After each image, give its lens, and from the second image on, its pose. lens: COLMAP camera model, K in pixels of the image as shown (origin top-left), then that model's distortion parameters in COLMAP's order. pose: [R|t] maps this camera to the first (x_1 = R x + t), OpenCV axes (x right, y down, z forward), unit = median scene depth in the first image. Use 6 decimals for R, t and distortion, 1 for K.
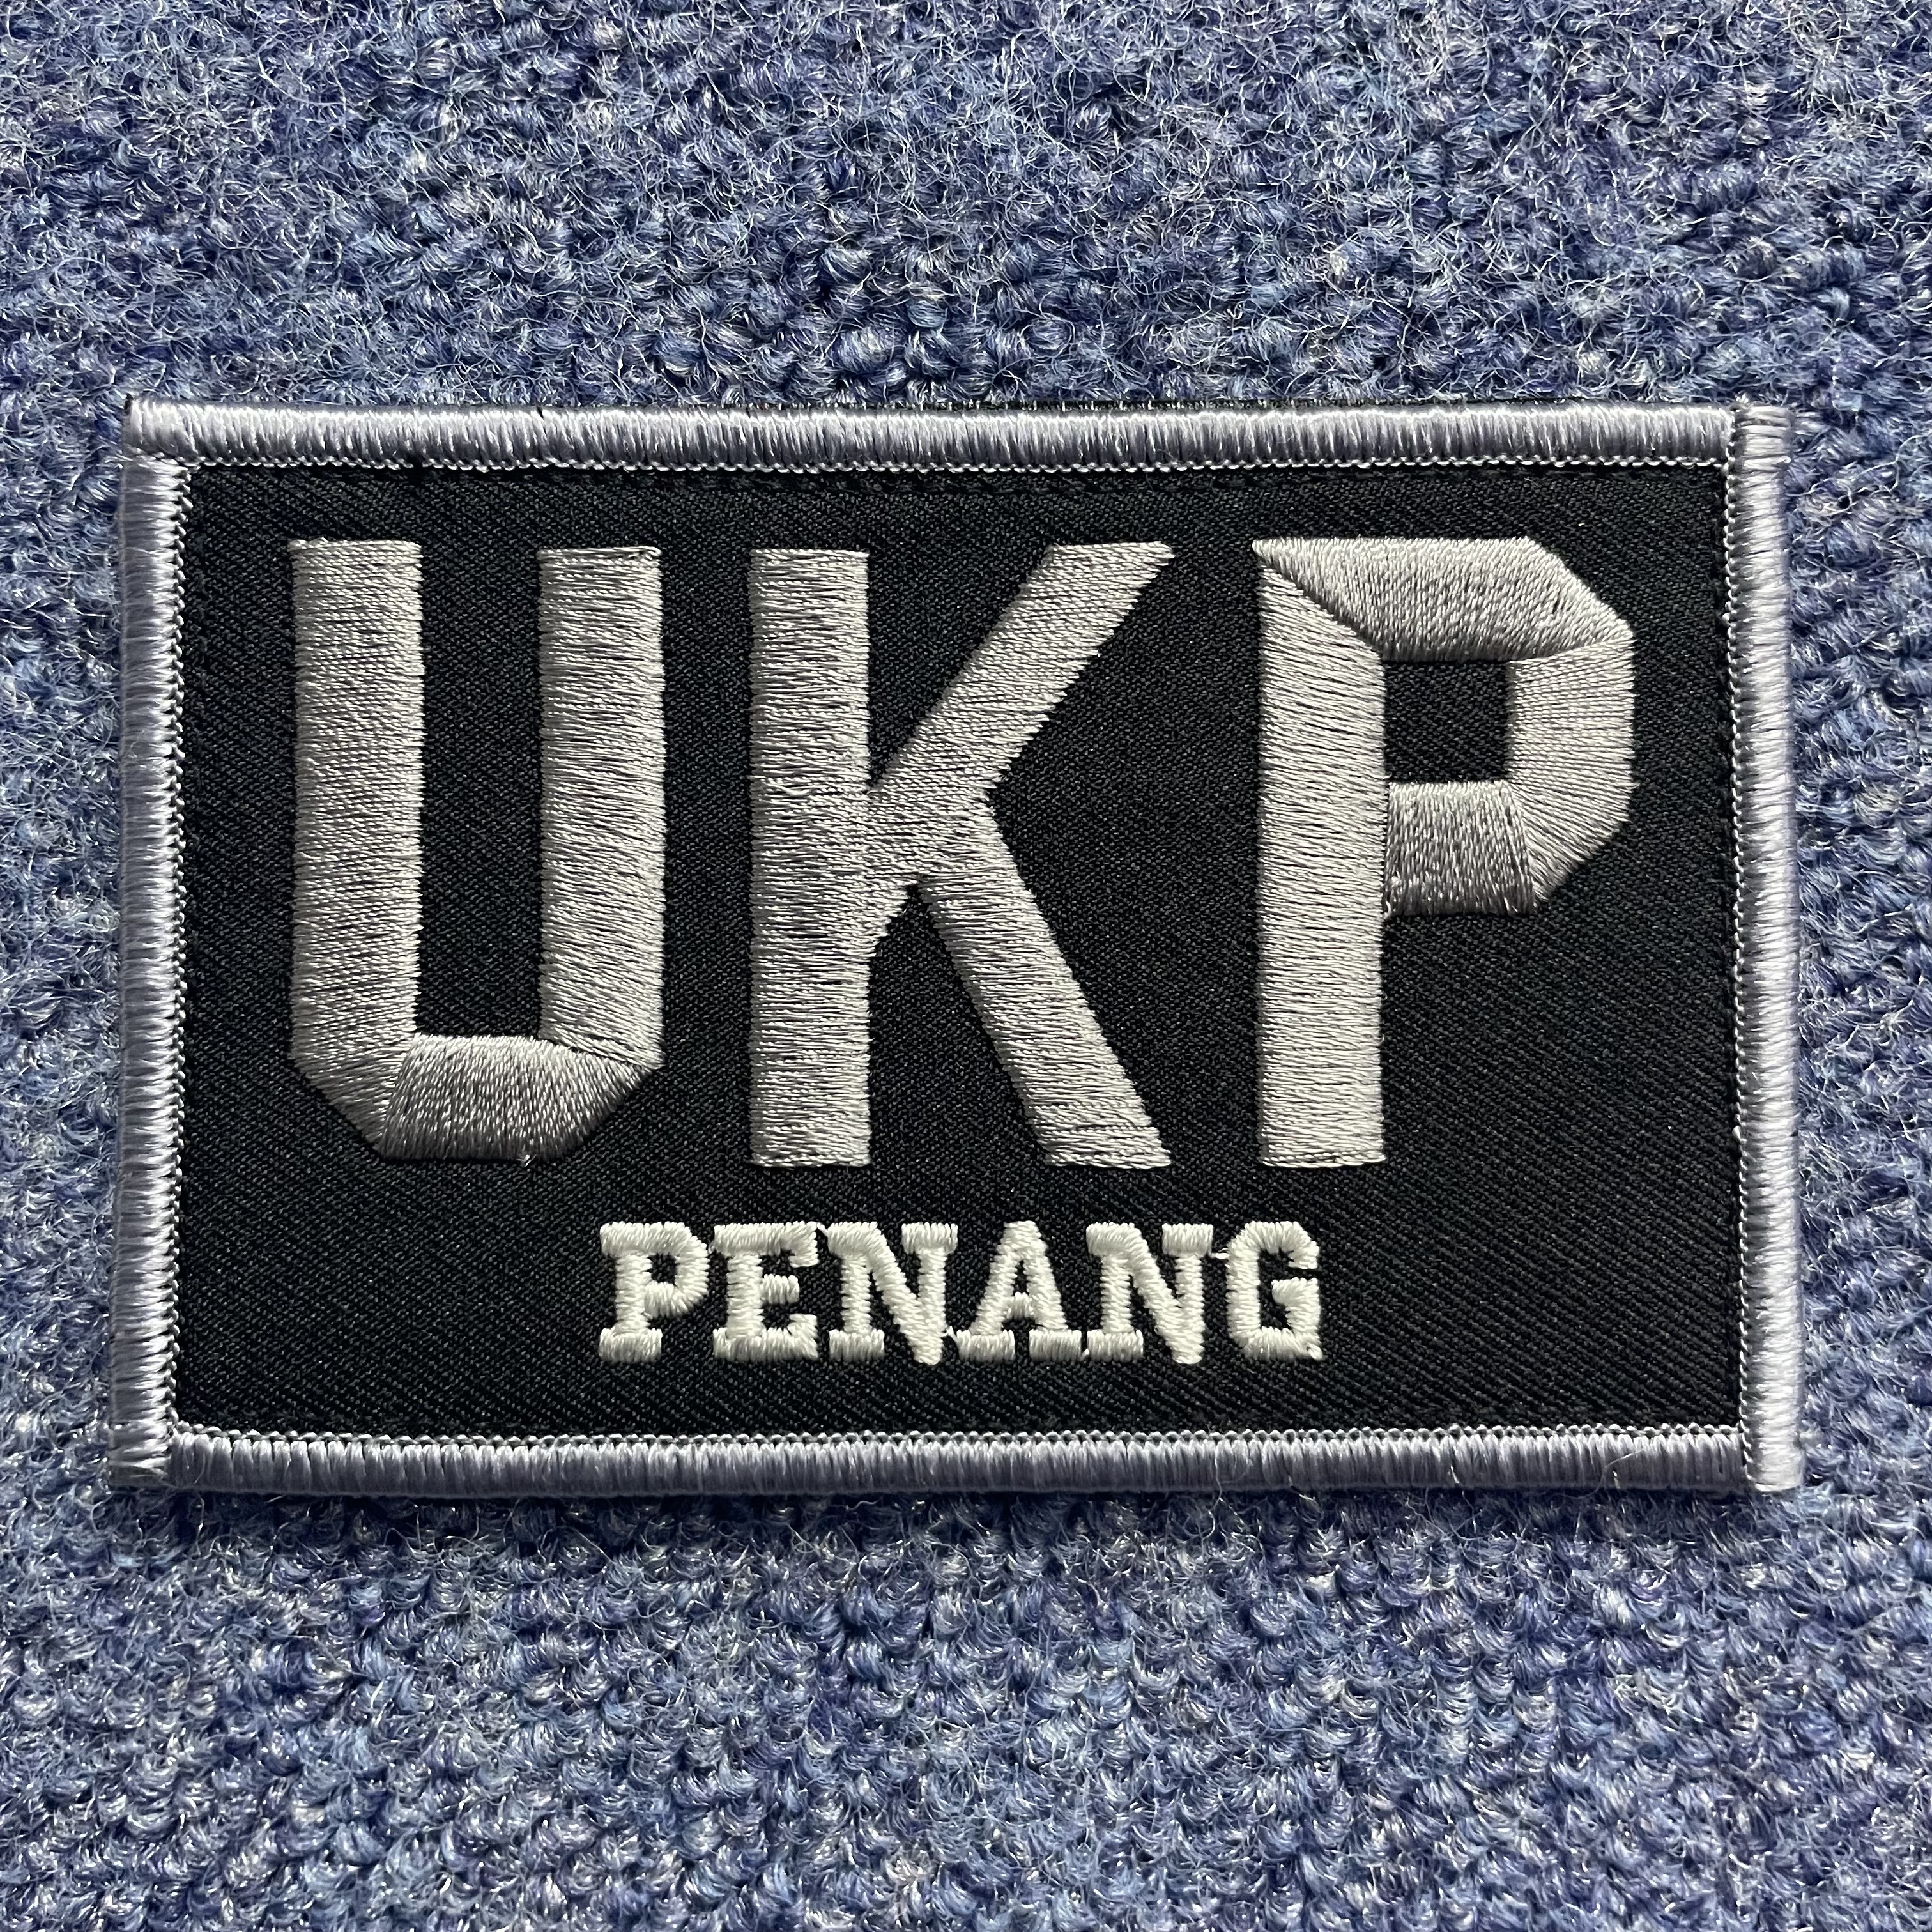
lens RADIAL K [[2033.9, 0, 992.2], [0, 2033.9, 967.6], [0, 0, 1]] dist [0.057943, -0.200865]
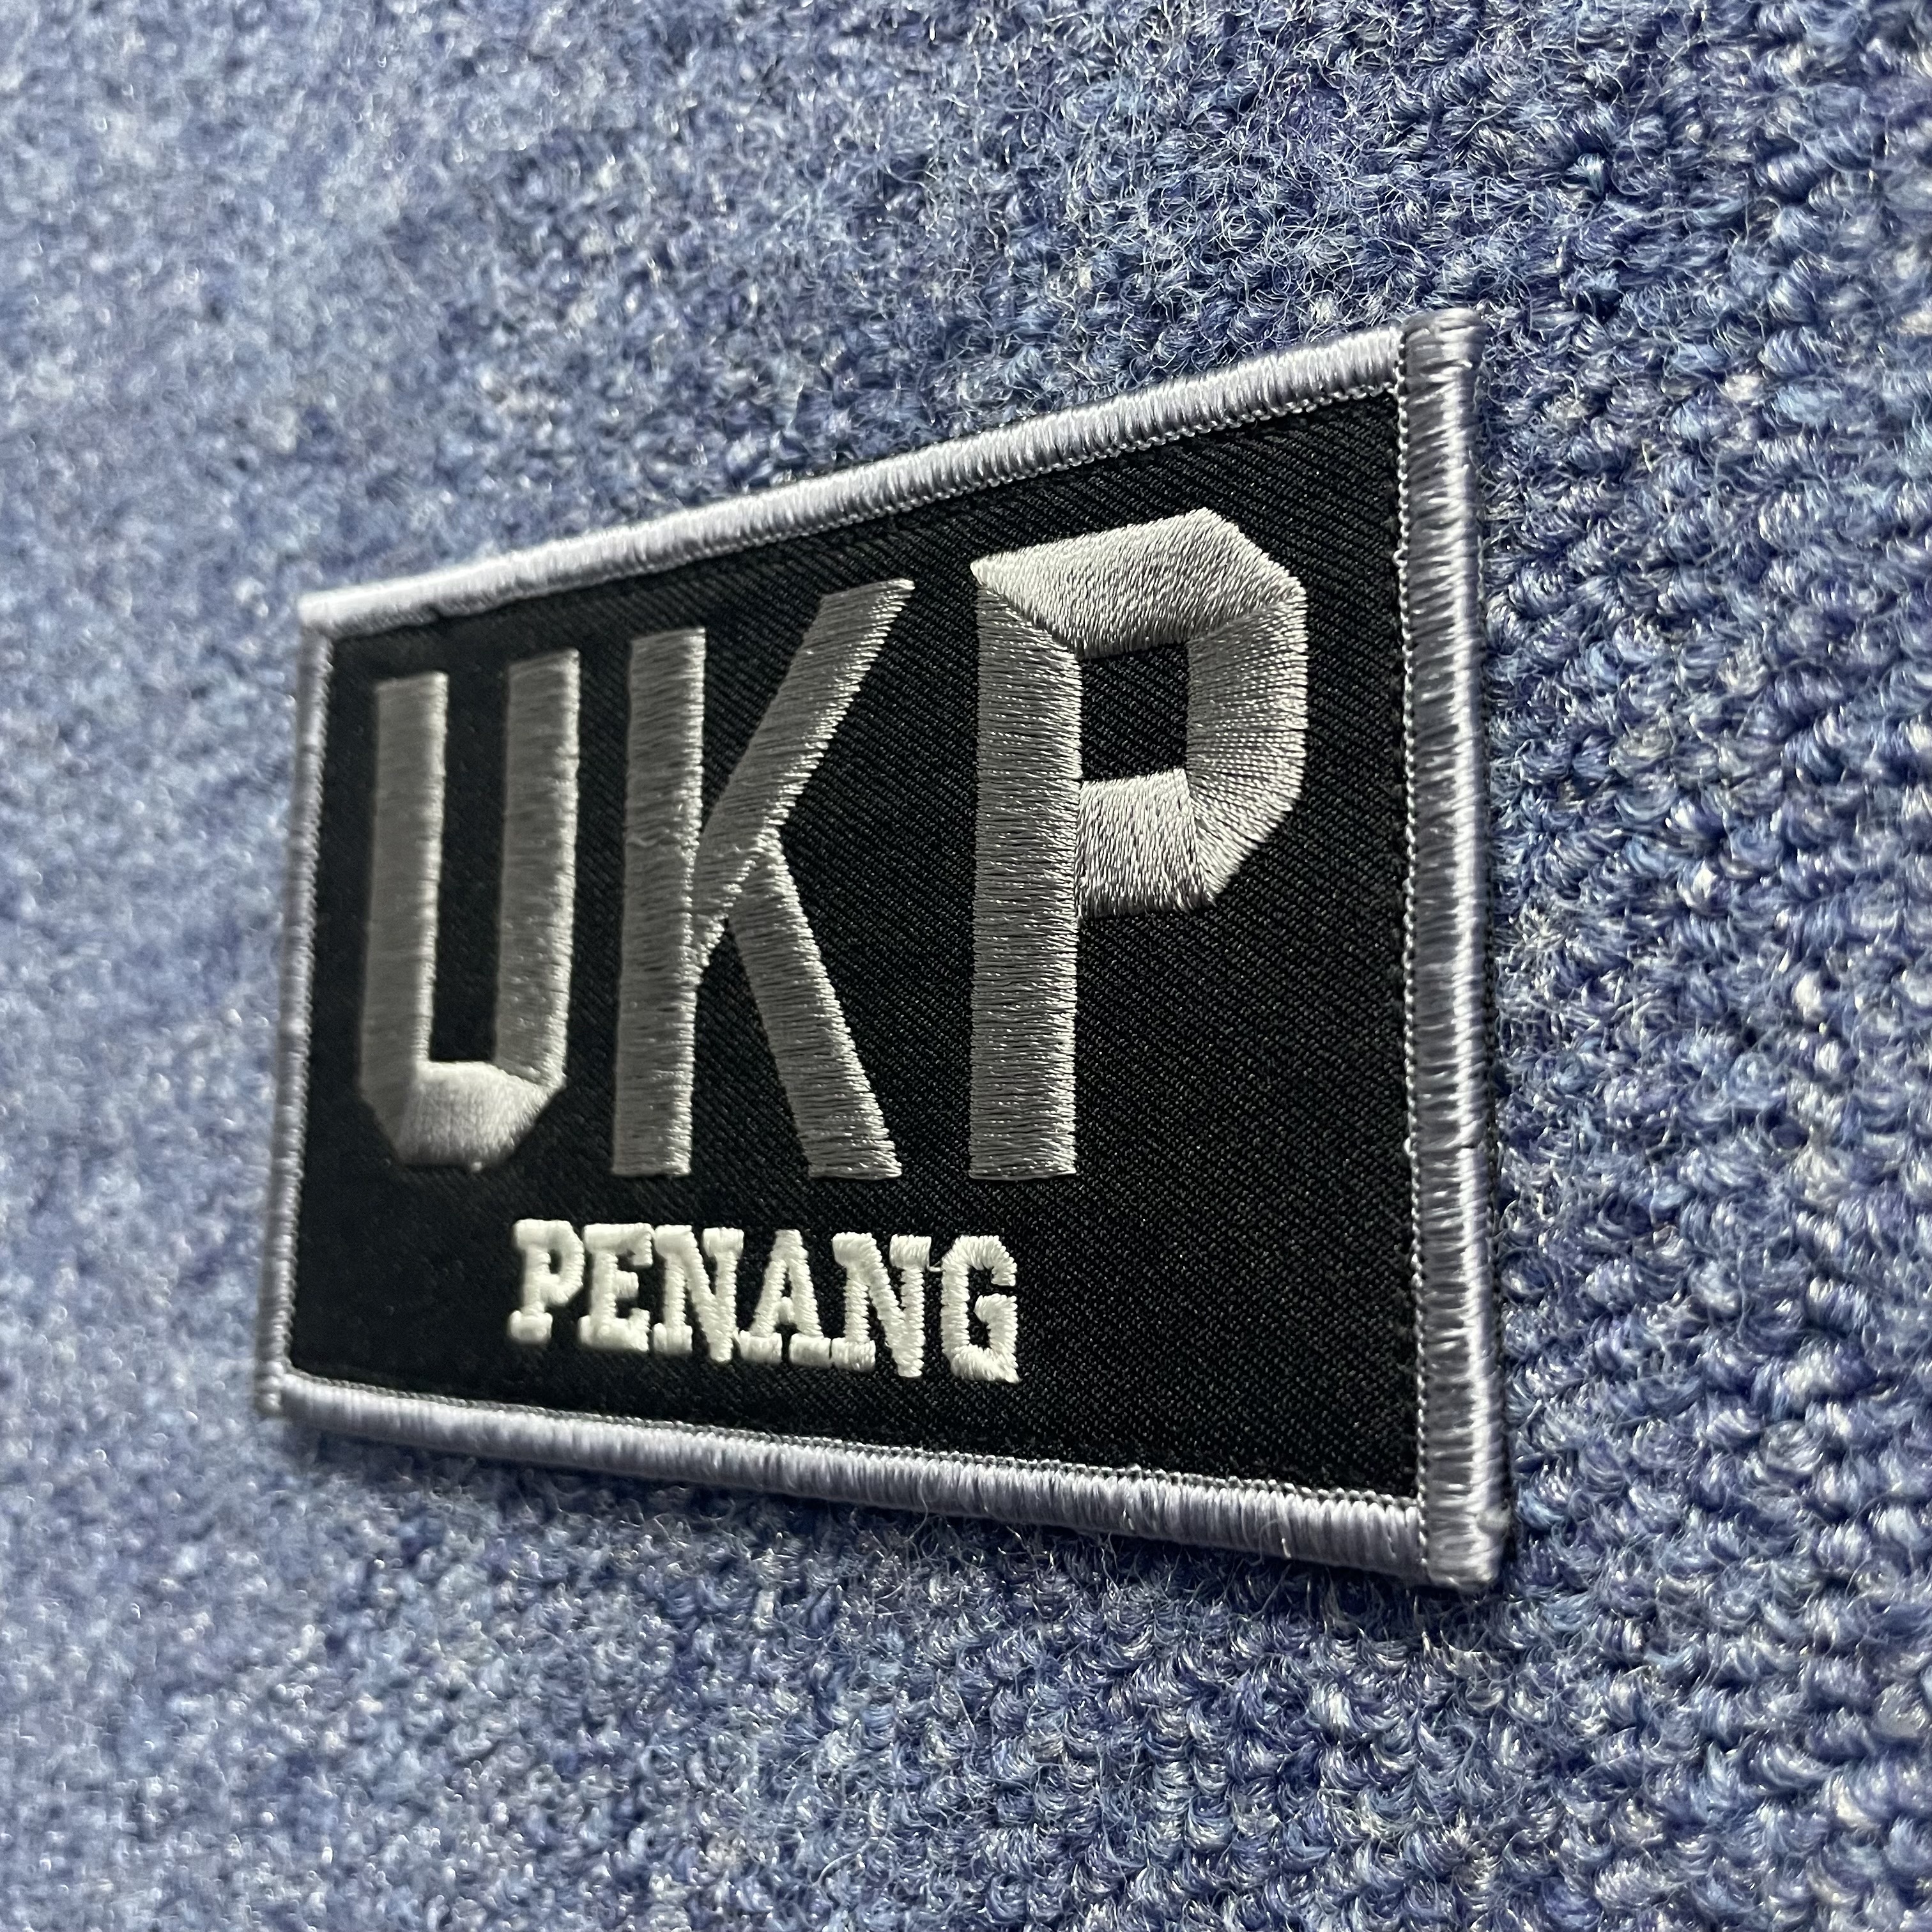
lens RADIAL K [[2033.9, 0, 992.2], [0, 2033.9, 967.6], [0, 0, 1]] dist [0.057943, -0.200865]
pose [[0.804750, -0.048806, -0.591604, 0.725716], [-0.012461, 0.995006, -0.099037, 0.092956], [0.593483, 0.087072, 0.800123, 0.210632]]
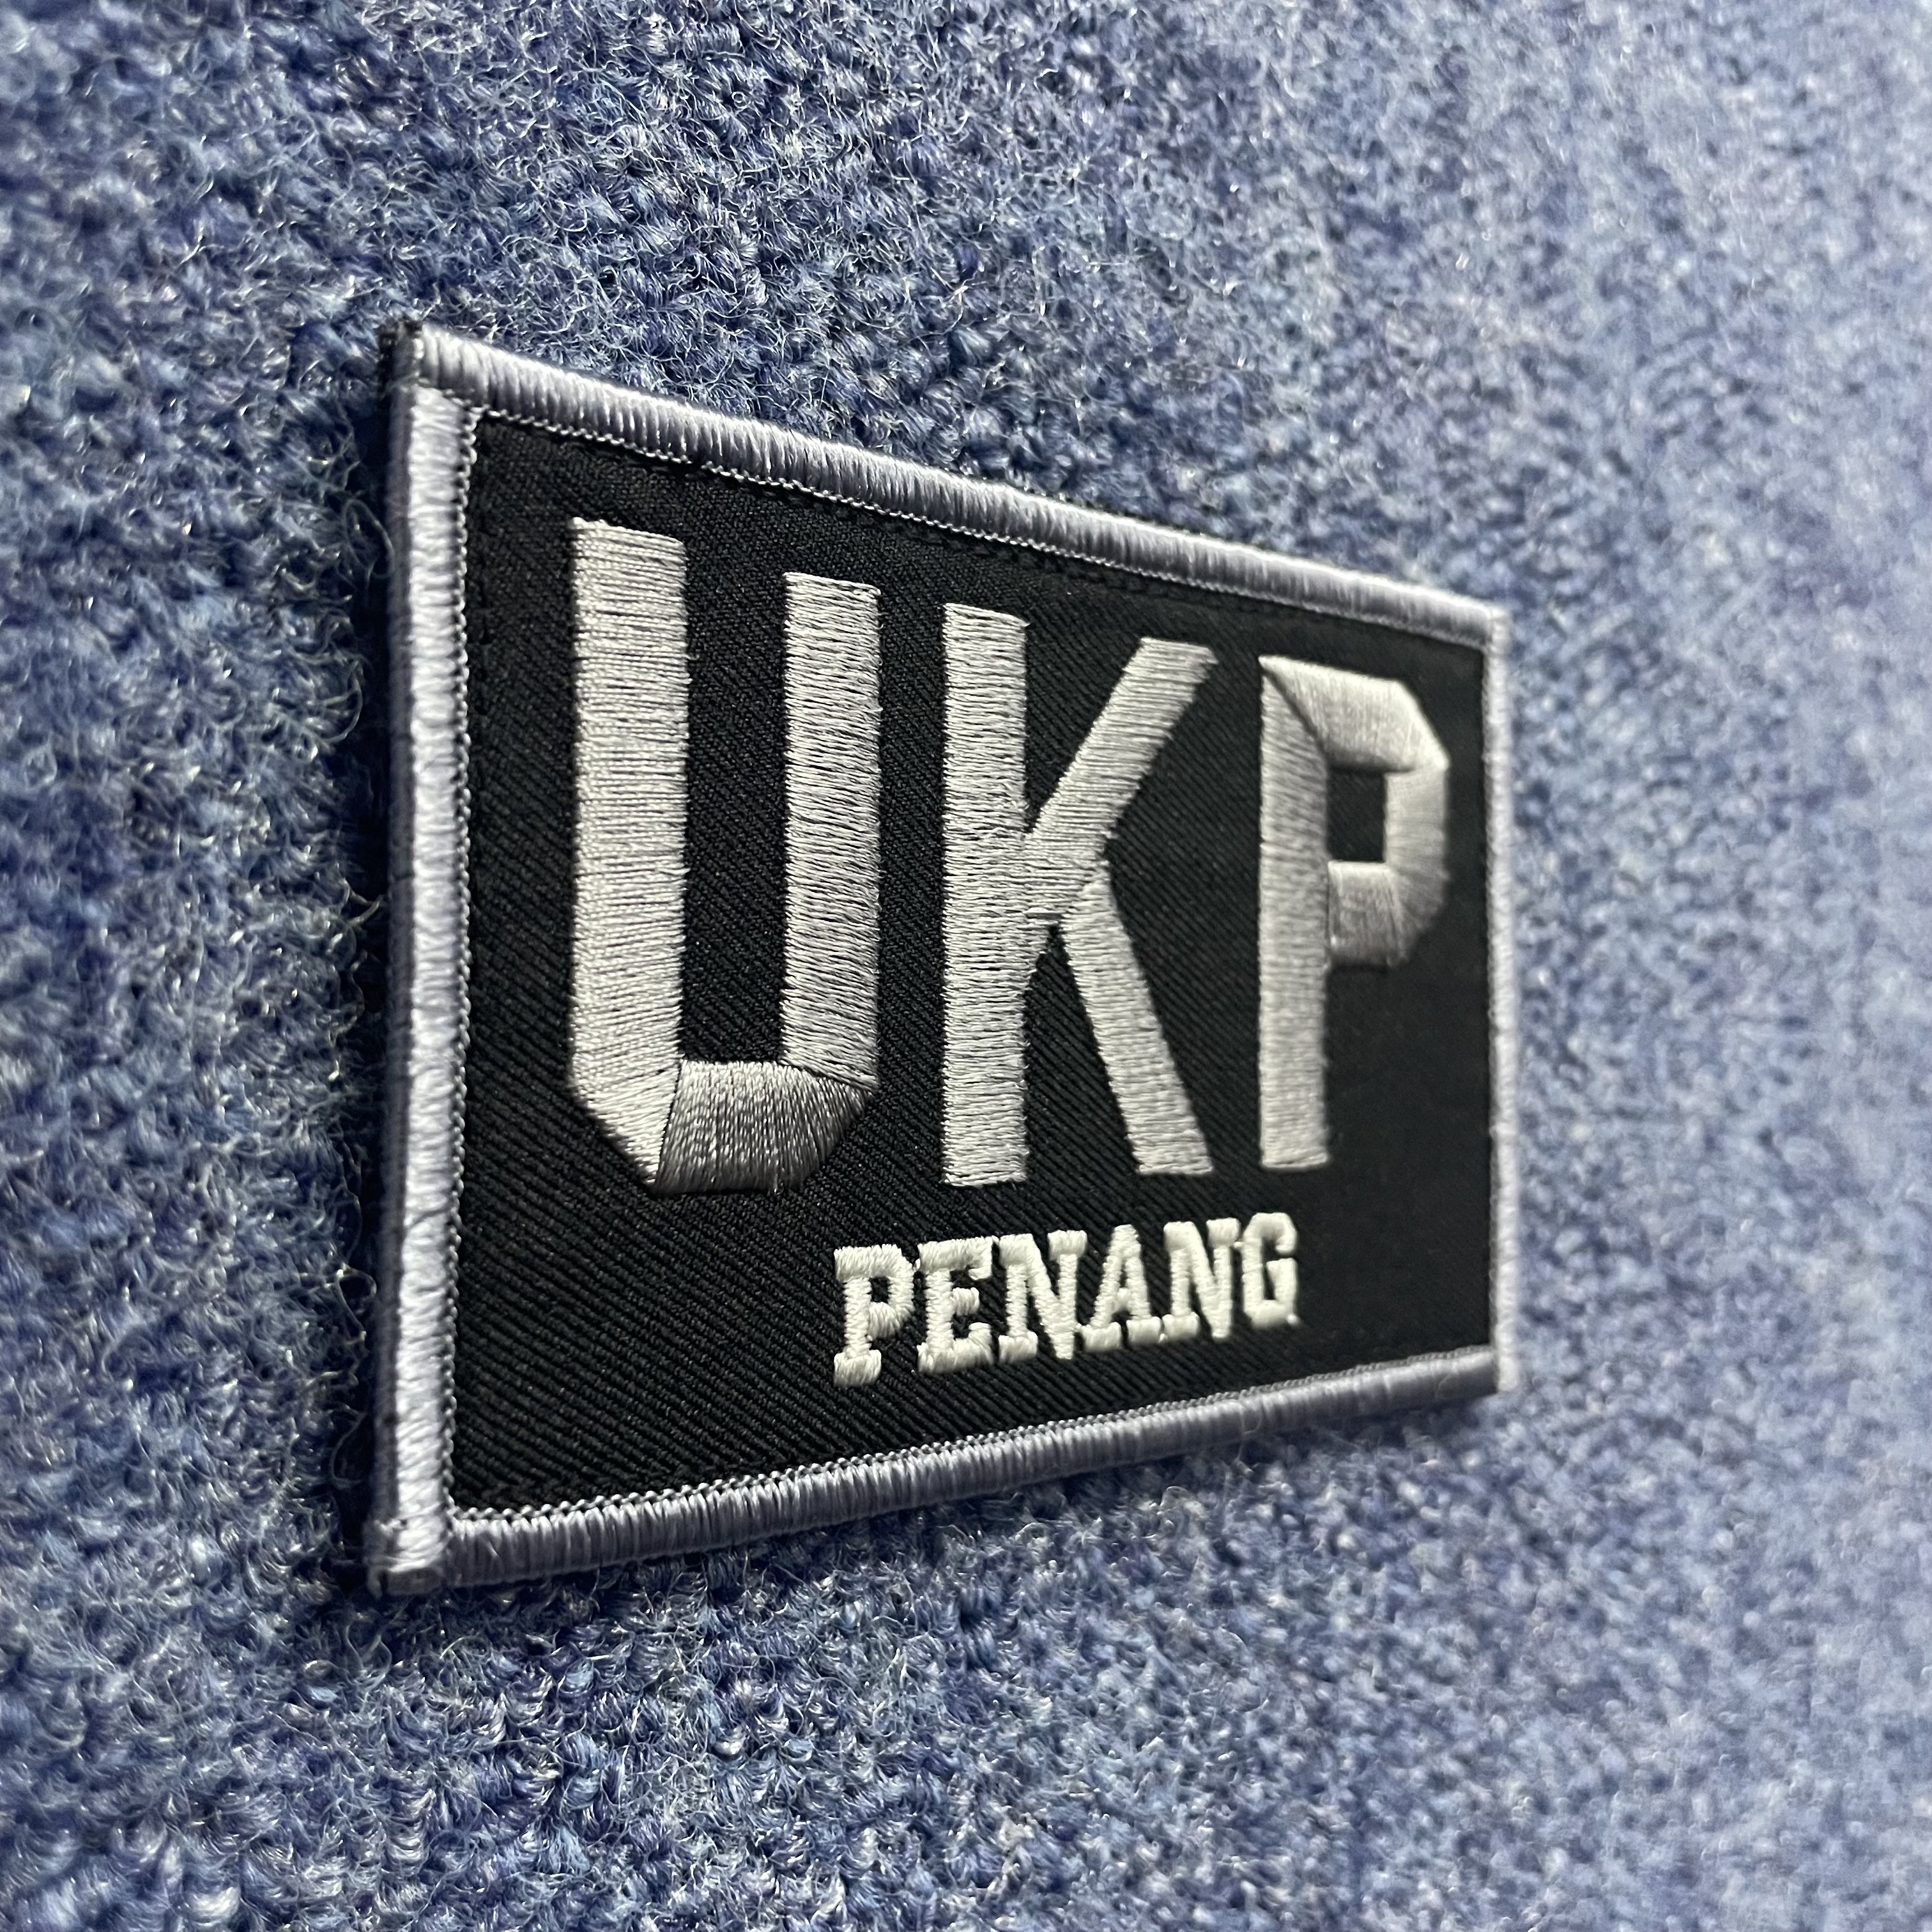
lens RADIAL K [[2030.8, 0, 965.4], [0, 2030.8, 1018.2], [0, 0, 1]] dist [0.054353, -0.209461]
pose [[0.750174, 0.013248, 0.661108, -0.804135], [-0.005733, 0.999892, -0.013532, 0.024719], [-0.661216, 0.006361, 0.750169, 0.205207]]
